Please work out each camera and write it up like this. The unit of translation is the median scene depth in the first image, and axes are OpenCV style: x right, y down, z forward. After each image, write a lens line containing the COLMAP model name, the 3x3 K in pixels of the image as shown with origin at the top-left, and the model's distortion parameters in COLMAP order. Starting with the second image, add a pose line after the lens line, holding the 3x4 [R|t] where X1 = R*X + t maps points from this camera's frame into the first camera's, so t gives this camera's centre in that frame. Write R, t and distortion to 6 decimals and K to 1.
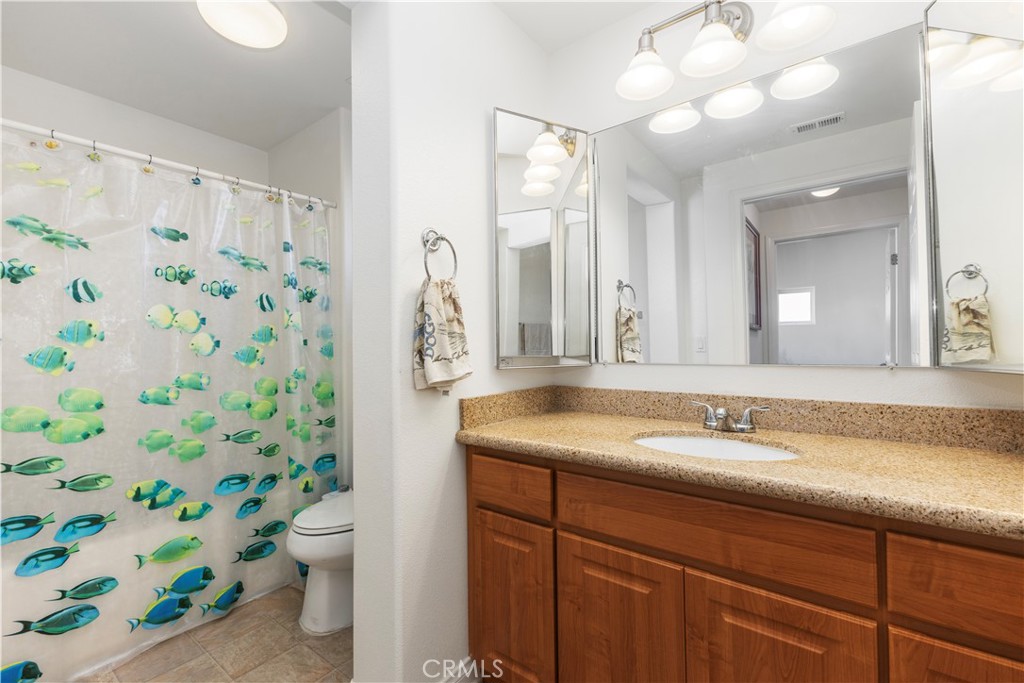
lens RADIAL K [[441.7, 0, 522.3], [0, 441.7, 338.3], [0, 0, 1]] dist [0.012924, -0.003195]
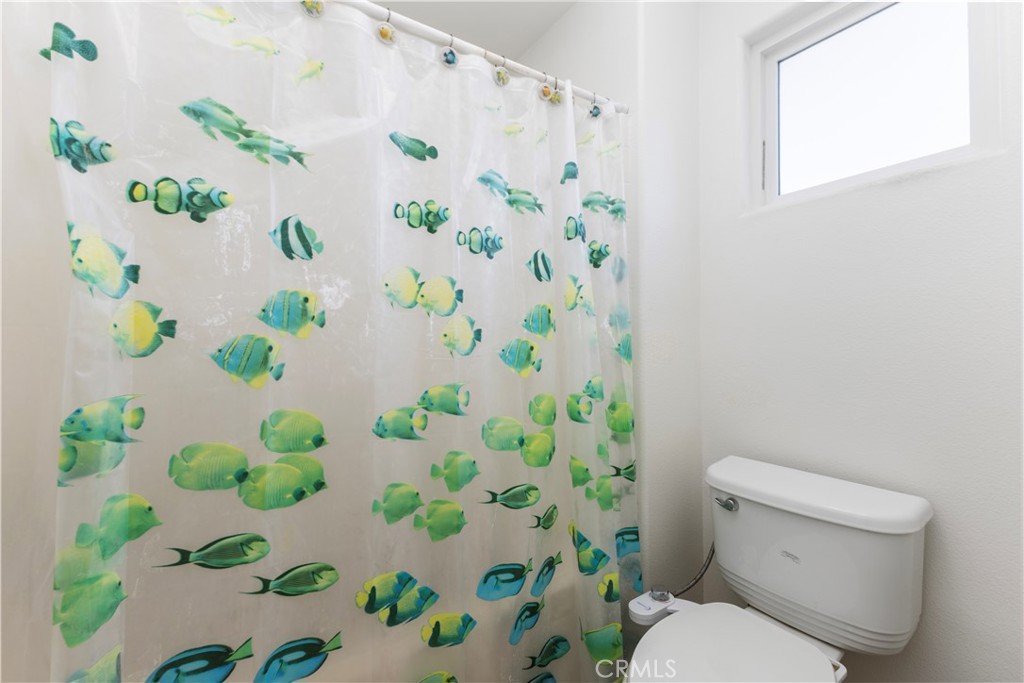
lens RADIAL K [[441.7, 0, 521.4], [0, 441.7, 339.9], [0, 0, 1]] dist [0.012924, -0.003195]
pose [[0.941815, 0.003481, -0.336115, -0.462274], [-0.002130, 0.999988, 0.004388, 0.017174], [0.336126, -0.003416, 0.941811, 0.497714]]
